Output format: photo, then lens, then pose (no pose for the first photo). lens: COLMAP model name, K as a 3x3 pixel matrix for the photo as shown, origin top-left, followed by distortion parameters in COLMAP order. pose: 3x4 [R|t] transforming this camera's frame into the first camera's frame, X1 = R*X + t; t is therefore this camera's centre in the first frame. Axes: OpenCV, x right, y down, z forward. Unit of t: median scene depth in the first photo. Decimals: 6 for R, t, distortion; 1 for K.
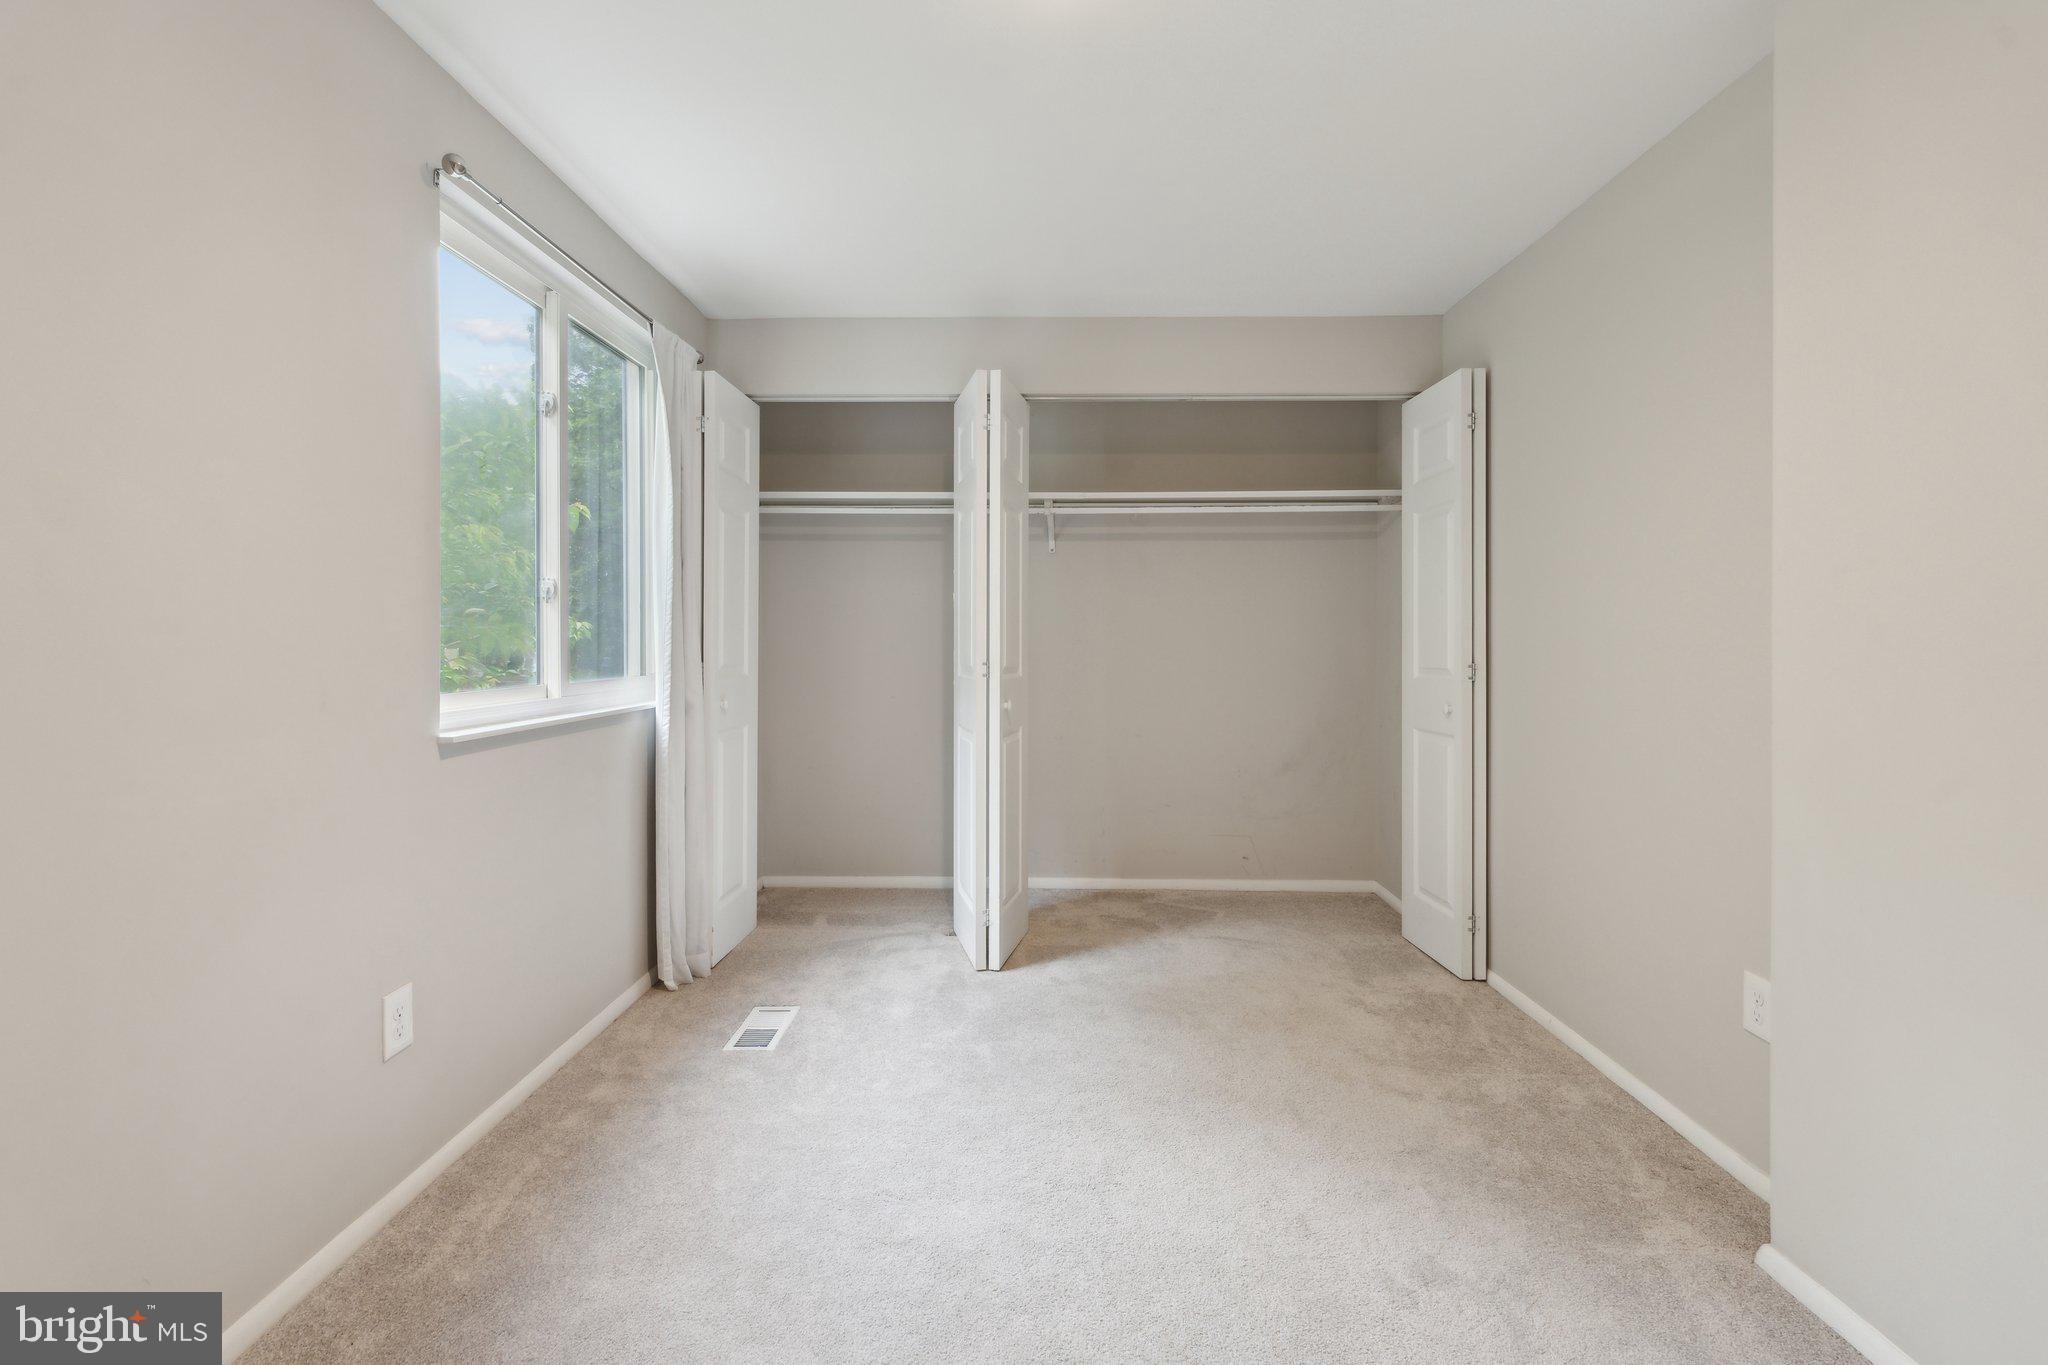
lens RADIAL K [[911.6, 0, 1010.9], [0, 911.6, 649.2], [0, 0, 1]] dist [-0.005215, 0.001692]
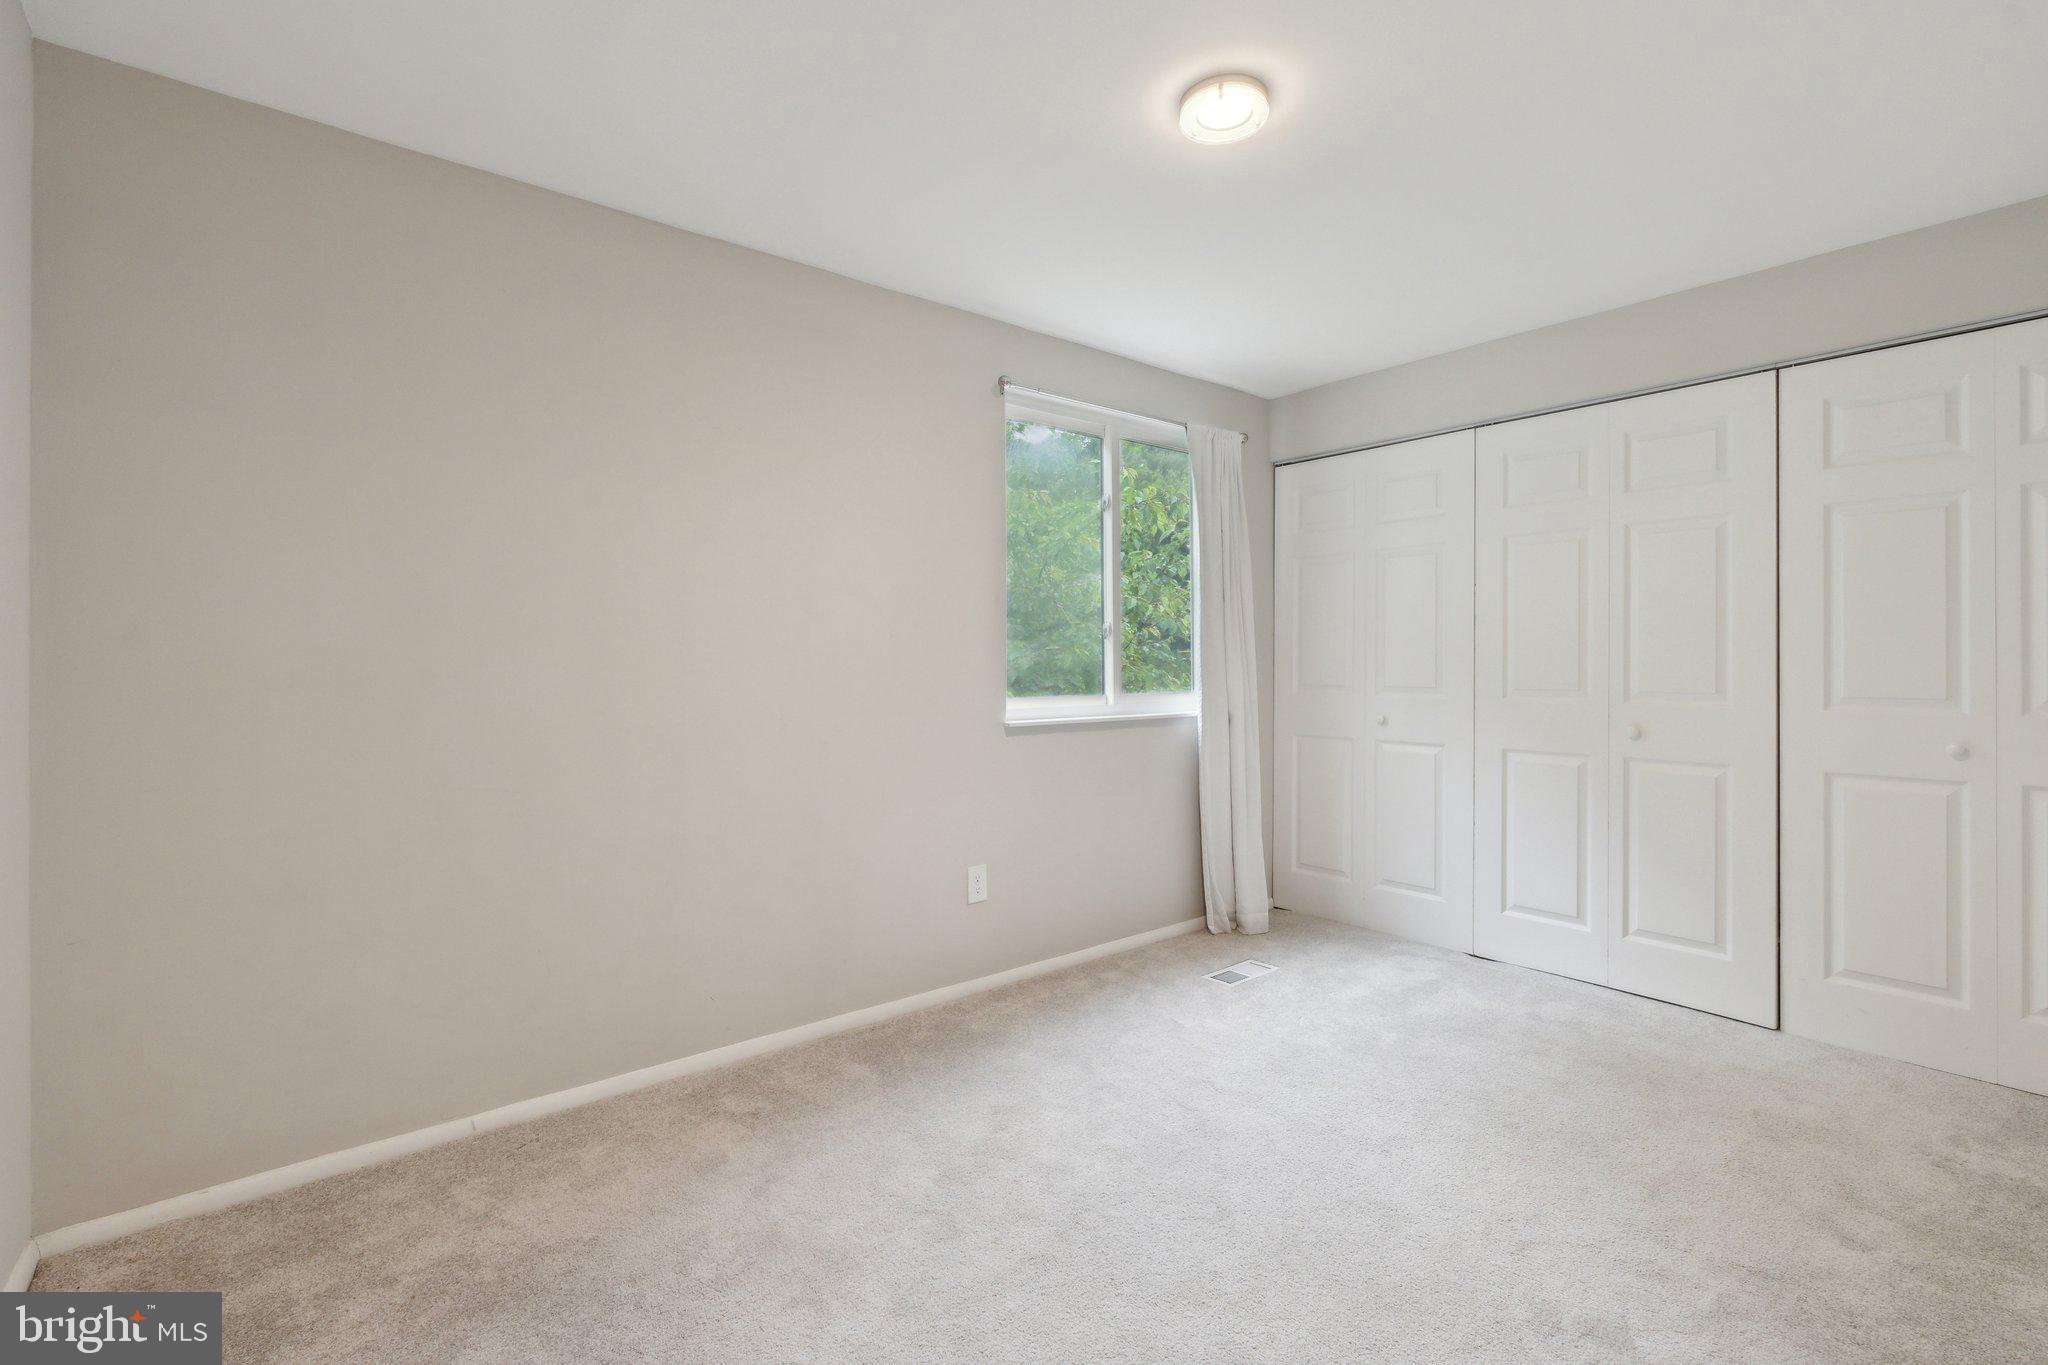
lens RADIAL K [[911.6, 0, 1016.1], [0, 911.6, 665.4], [0, 0, 1]] dist [-0.005215, 0.001692]
pose [[0.646819, -0.001456, -0.762642, 0.551966], [-0.003842, 0.999979, -0.005168, -0.000876], [0.762633, 0.006273, 0.646800, -0.059389]]
